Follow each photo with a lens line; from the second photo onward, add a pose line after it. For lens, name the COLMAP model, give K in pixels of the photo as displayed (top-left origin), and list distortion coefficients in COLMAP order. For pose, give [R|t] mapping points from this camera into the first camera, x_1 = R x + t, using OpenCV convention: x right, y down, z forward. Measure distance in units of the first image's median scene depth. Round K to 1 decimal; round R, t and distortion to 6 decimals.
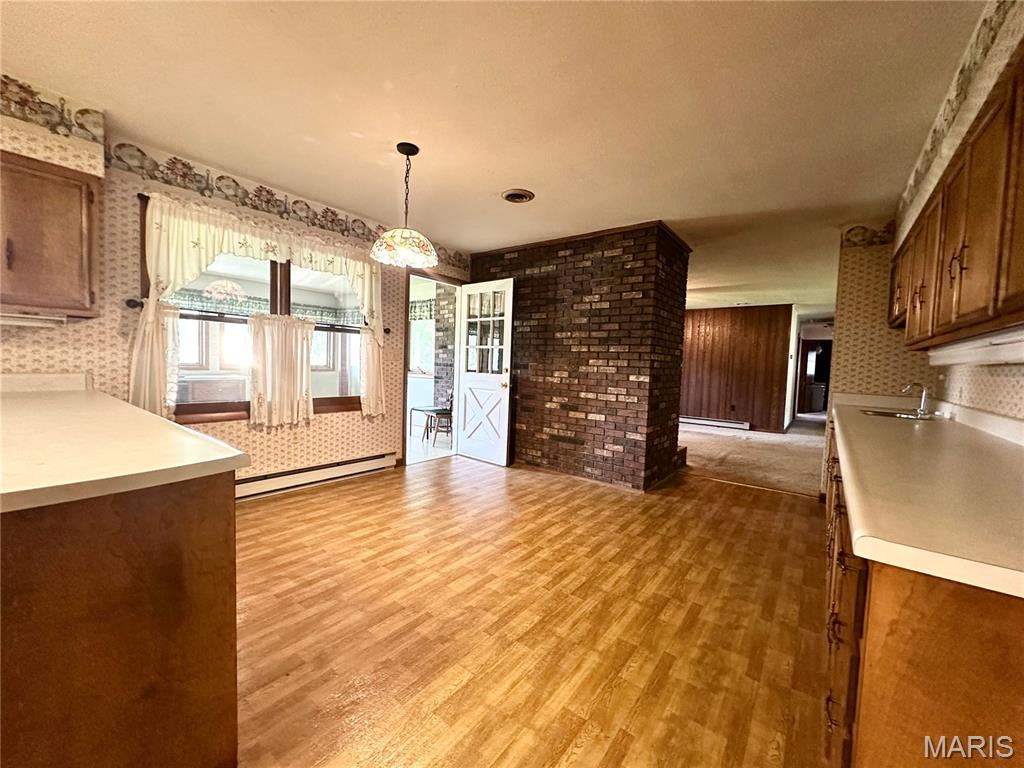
lens RADIAL K [[408.1, 0, 512.0], [0, 408.1, 384.0], [0, 0, 1]] dist [0.000357, -0.000633]
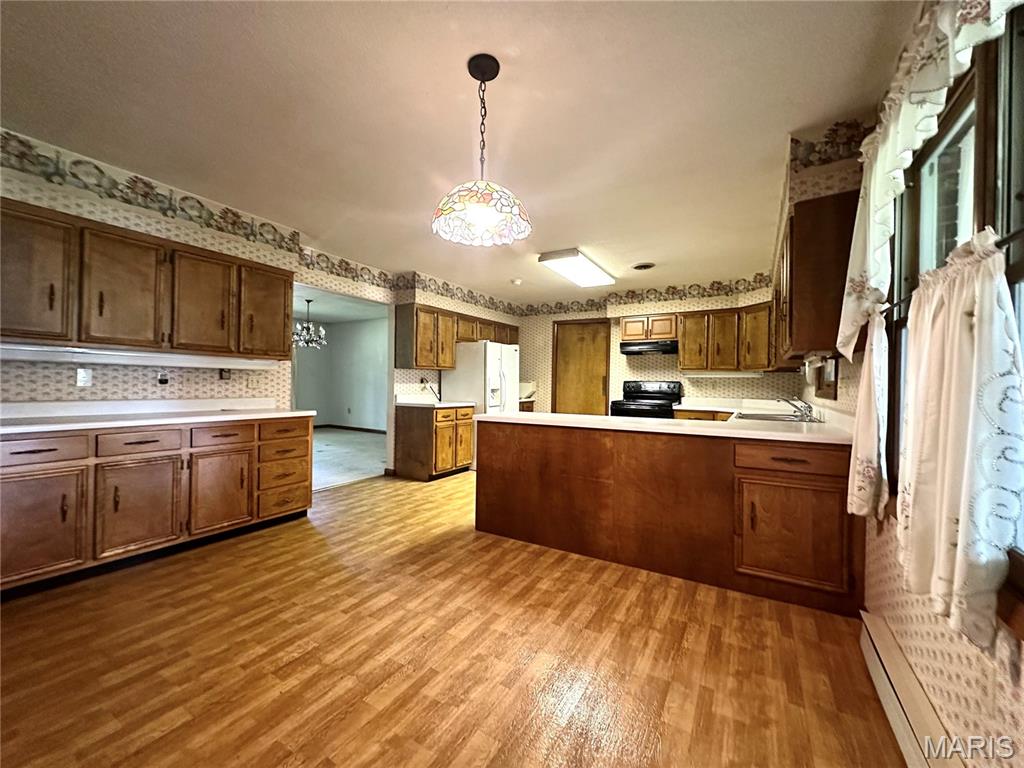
lens RADIAL K [[408.1, 0, 512.0], [0, 408.1, 384.0], [0, 0, 1]] dist [0.000357, -0.000633]
pose [[-0.992063, -0.051360, -0.114771, -0.247166], [-0.057059, 0.997267, 0.046936, -0.086548], [0.112047, 0.053112, -0.992283, 1.676848]]
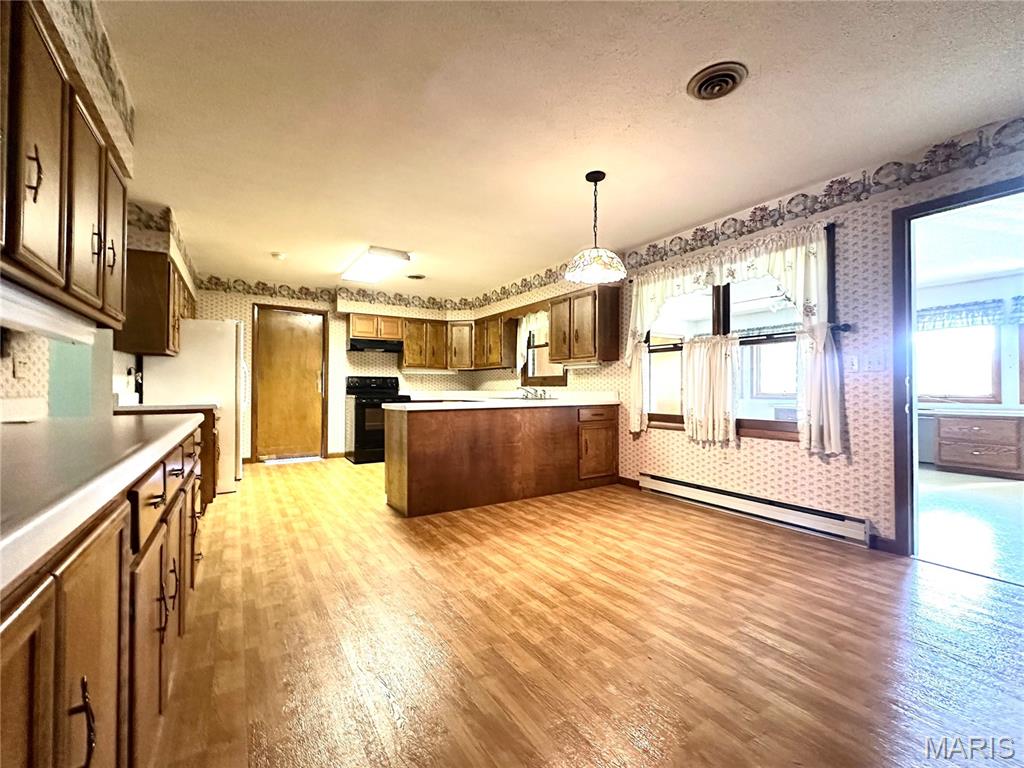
lens RADIAL K [[438.8, 0, 512.0], [0, 438.8, 384.0], [0, 0, 1]] dist [-0.001795, -0.000020]
pose [[-0.347118, -0.047838, -0.936600, 0.879743], [-0.063074, 0.997628, -0.027579, 0.023290], [0.935698, 0.049502, -0.349312, 1.210433]]
